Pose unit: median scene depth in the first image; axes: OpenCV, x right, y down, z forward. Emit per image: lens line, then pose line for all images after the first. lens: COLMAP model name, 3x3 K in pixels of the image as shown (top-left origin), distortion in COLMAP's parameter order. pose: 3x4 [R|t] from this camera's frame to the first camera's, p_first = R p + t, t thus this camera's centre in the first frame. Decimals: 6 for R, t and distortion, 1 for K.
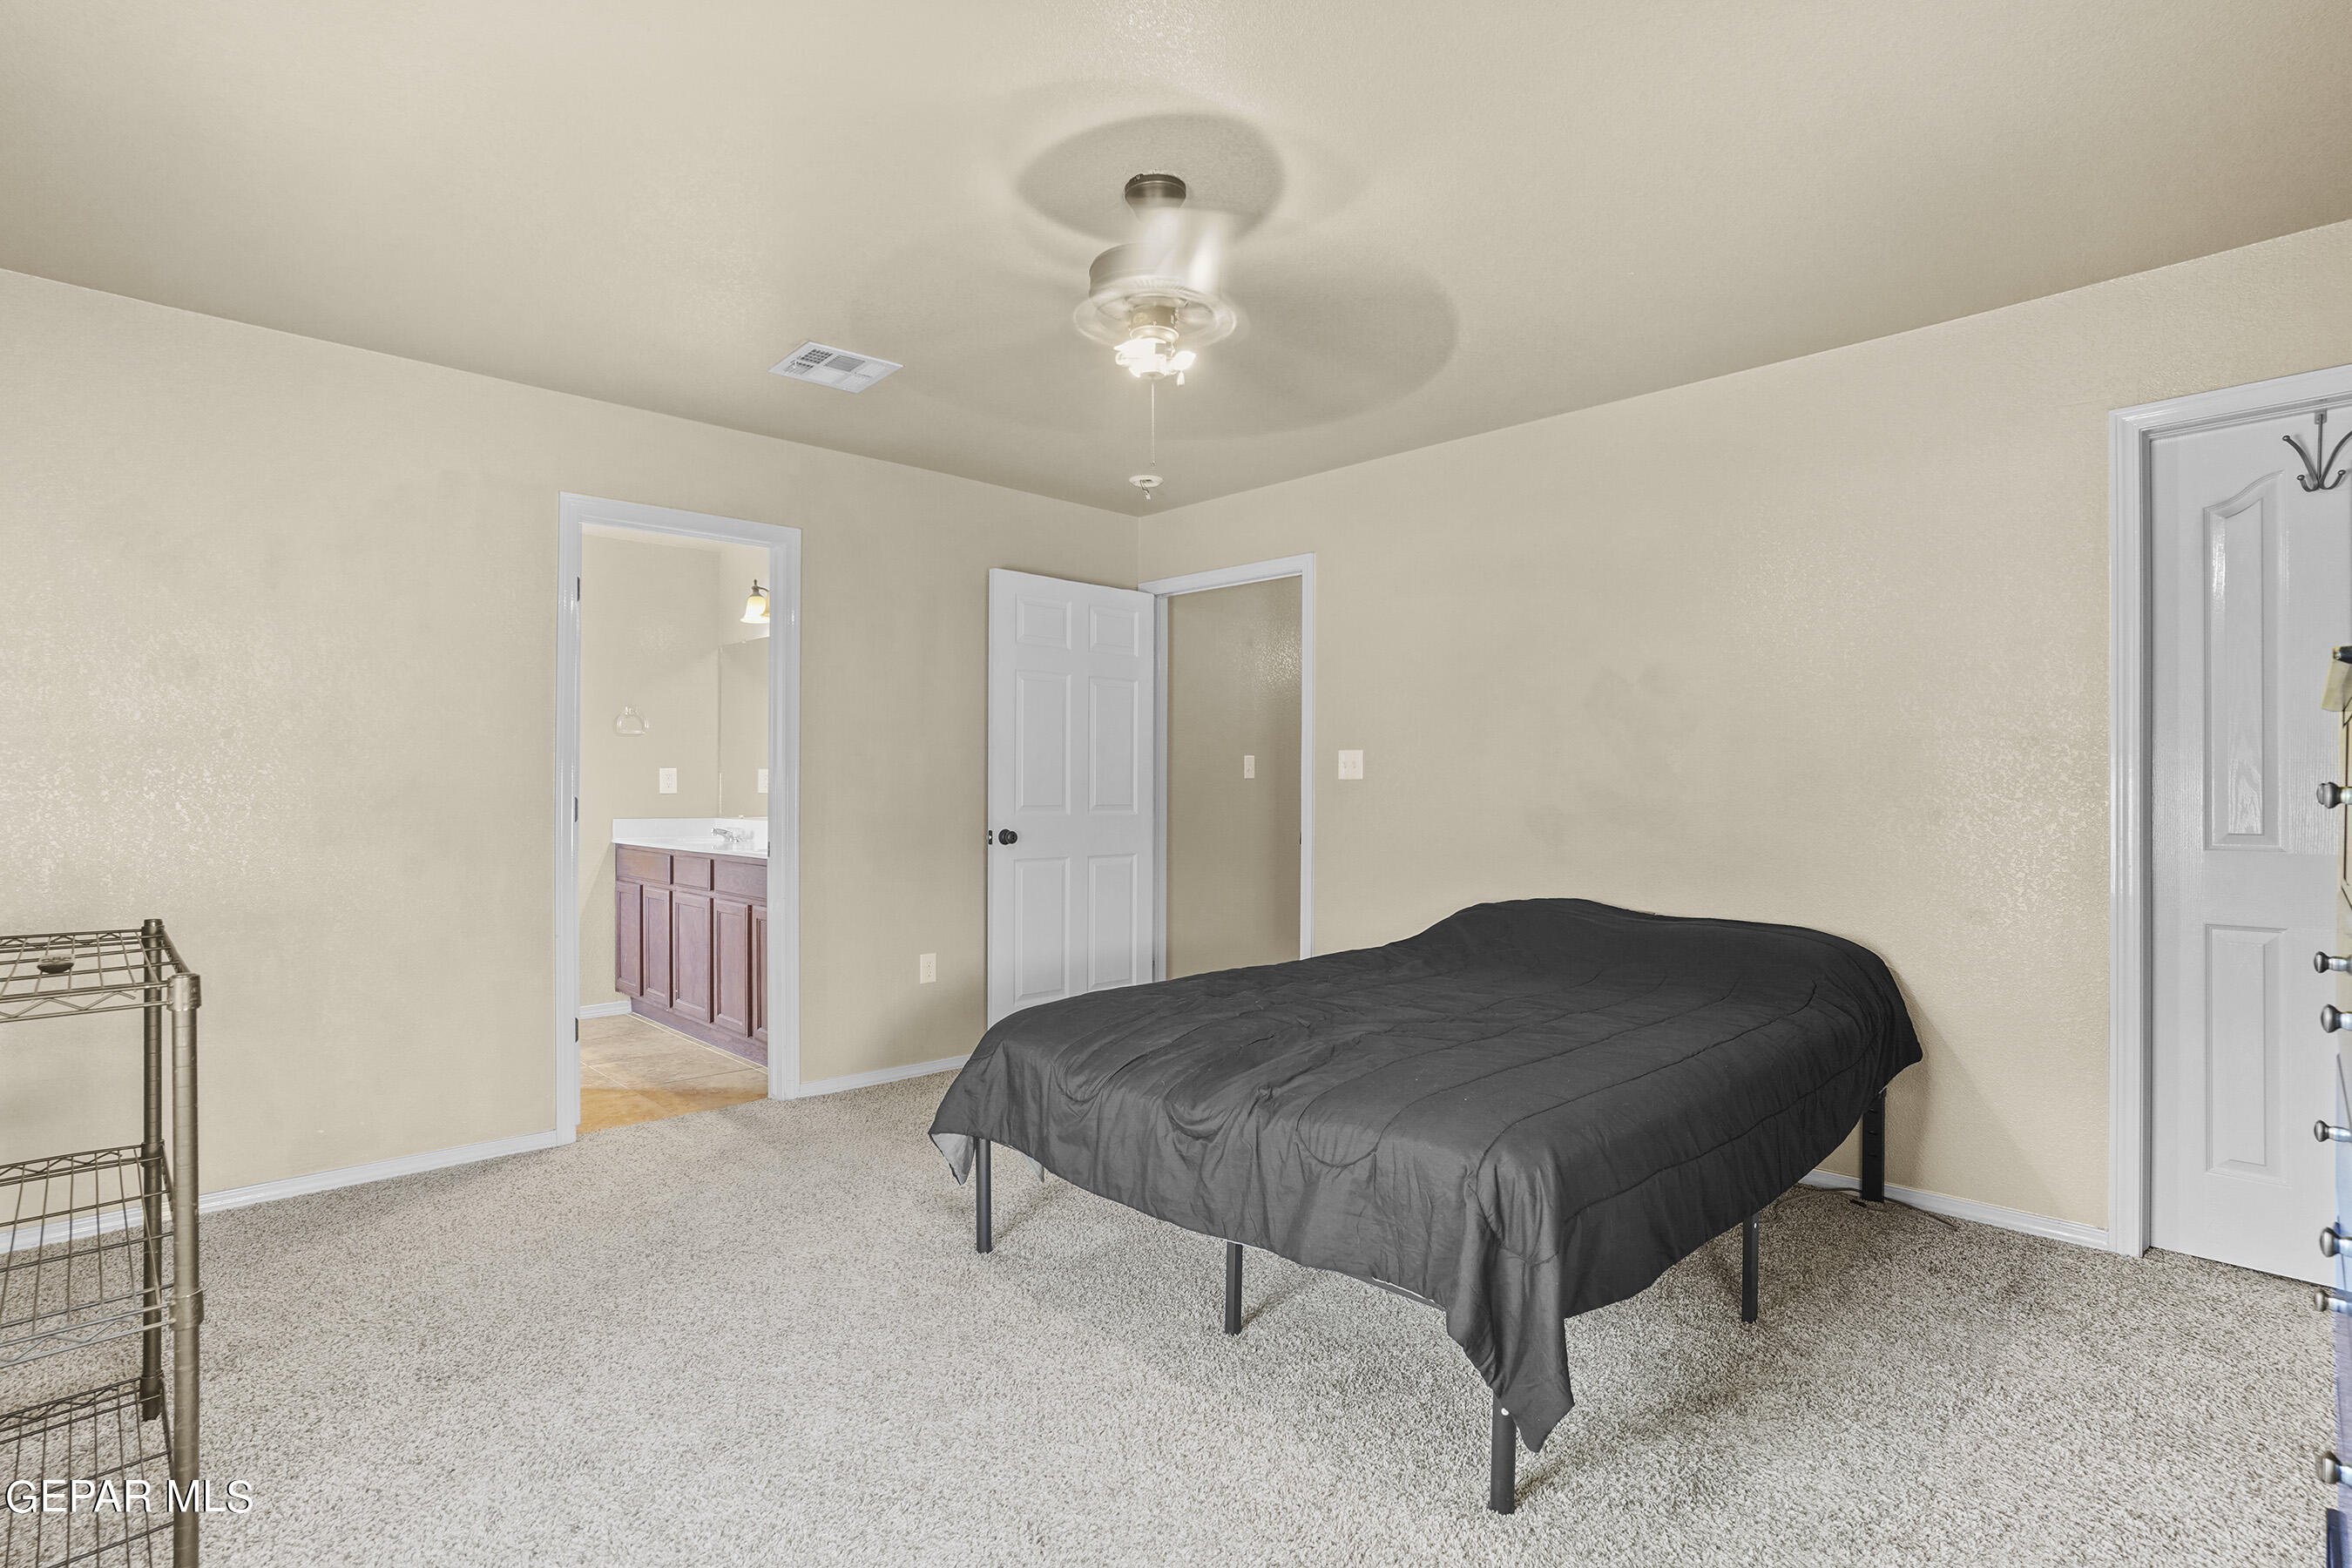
lens RADIAL K [[1165.5, 0, 1170.6], [0, 1165.5, 780.9], [0, 0, 1]] dist [-0.055683, 0.031514]
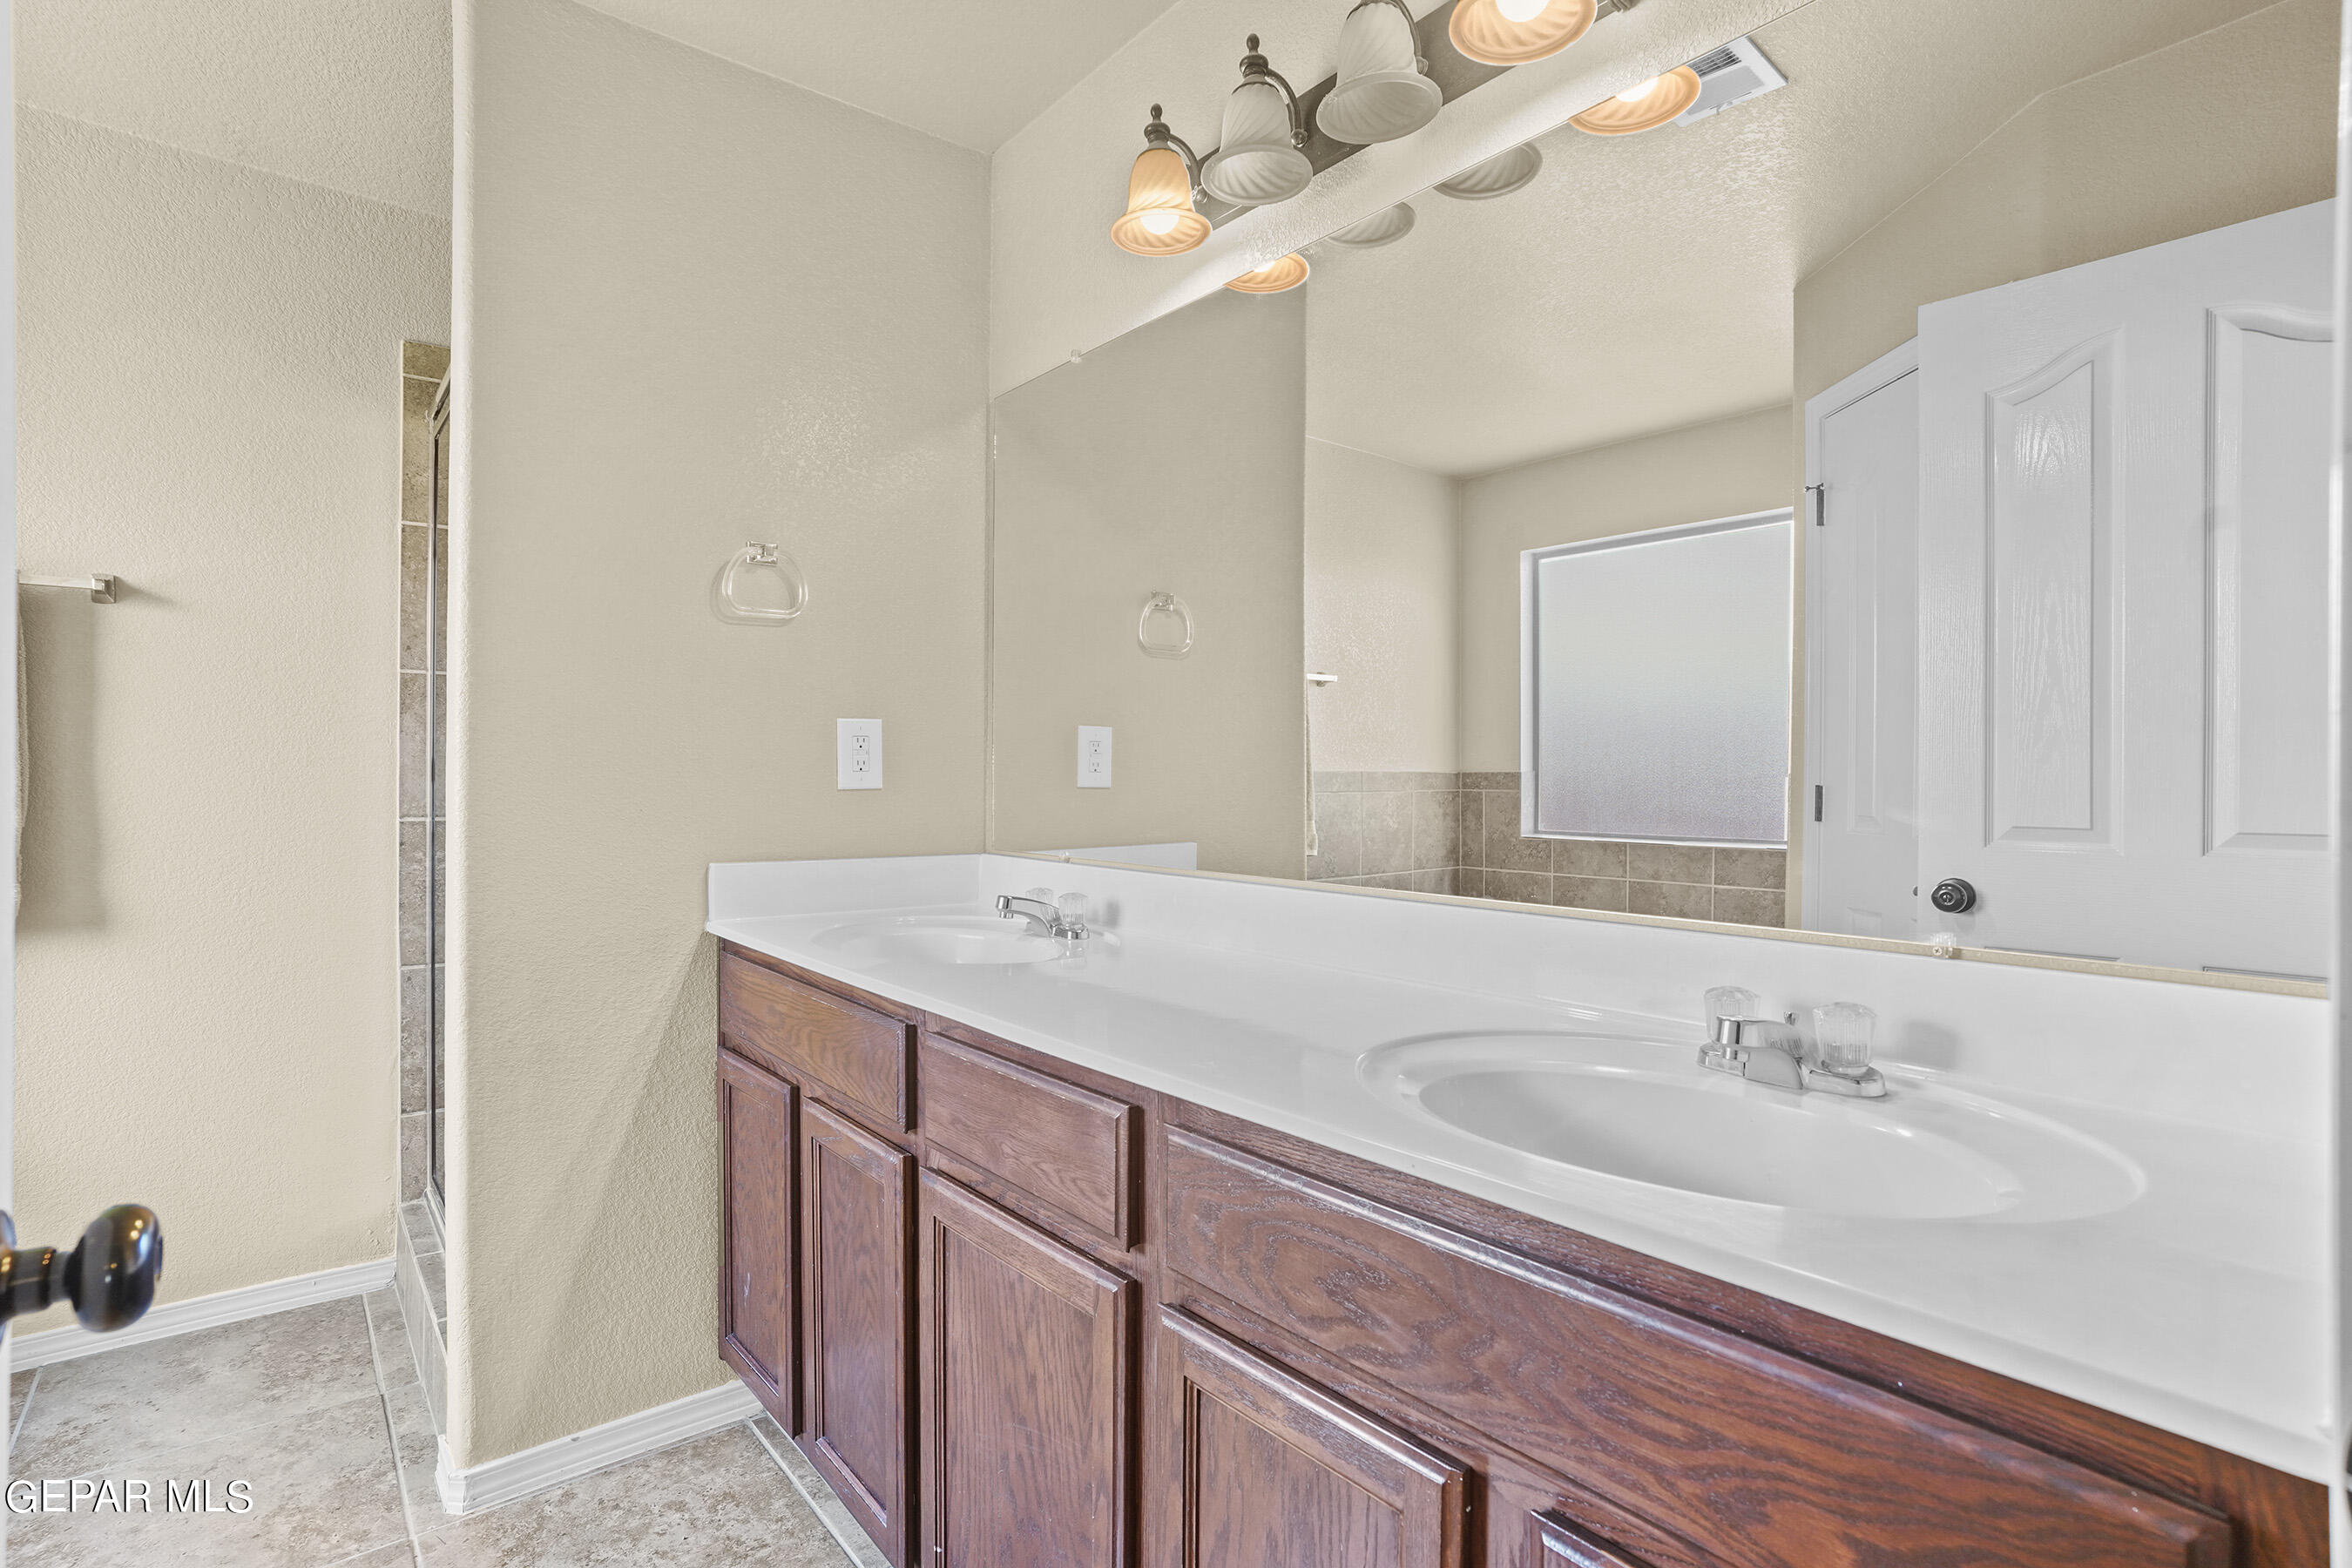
lens RADIAL K [[1165.5, 0, 1177.2], [0, 1165.5, 782.4], [0, 0, 1]] dist [-0.055683, 0.031514]
pose [[0.996249, 0.006250, -0.086304, -0.319550], [-0.005106, 0.999896, 0.013472, 0.003620], [0.086379, -0.012981, 0.996178, 0.676945]]
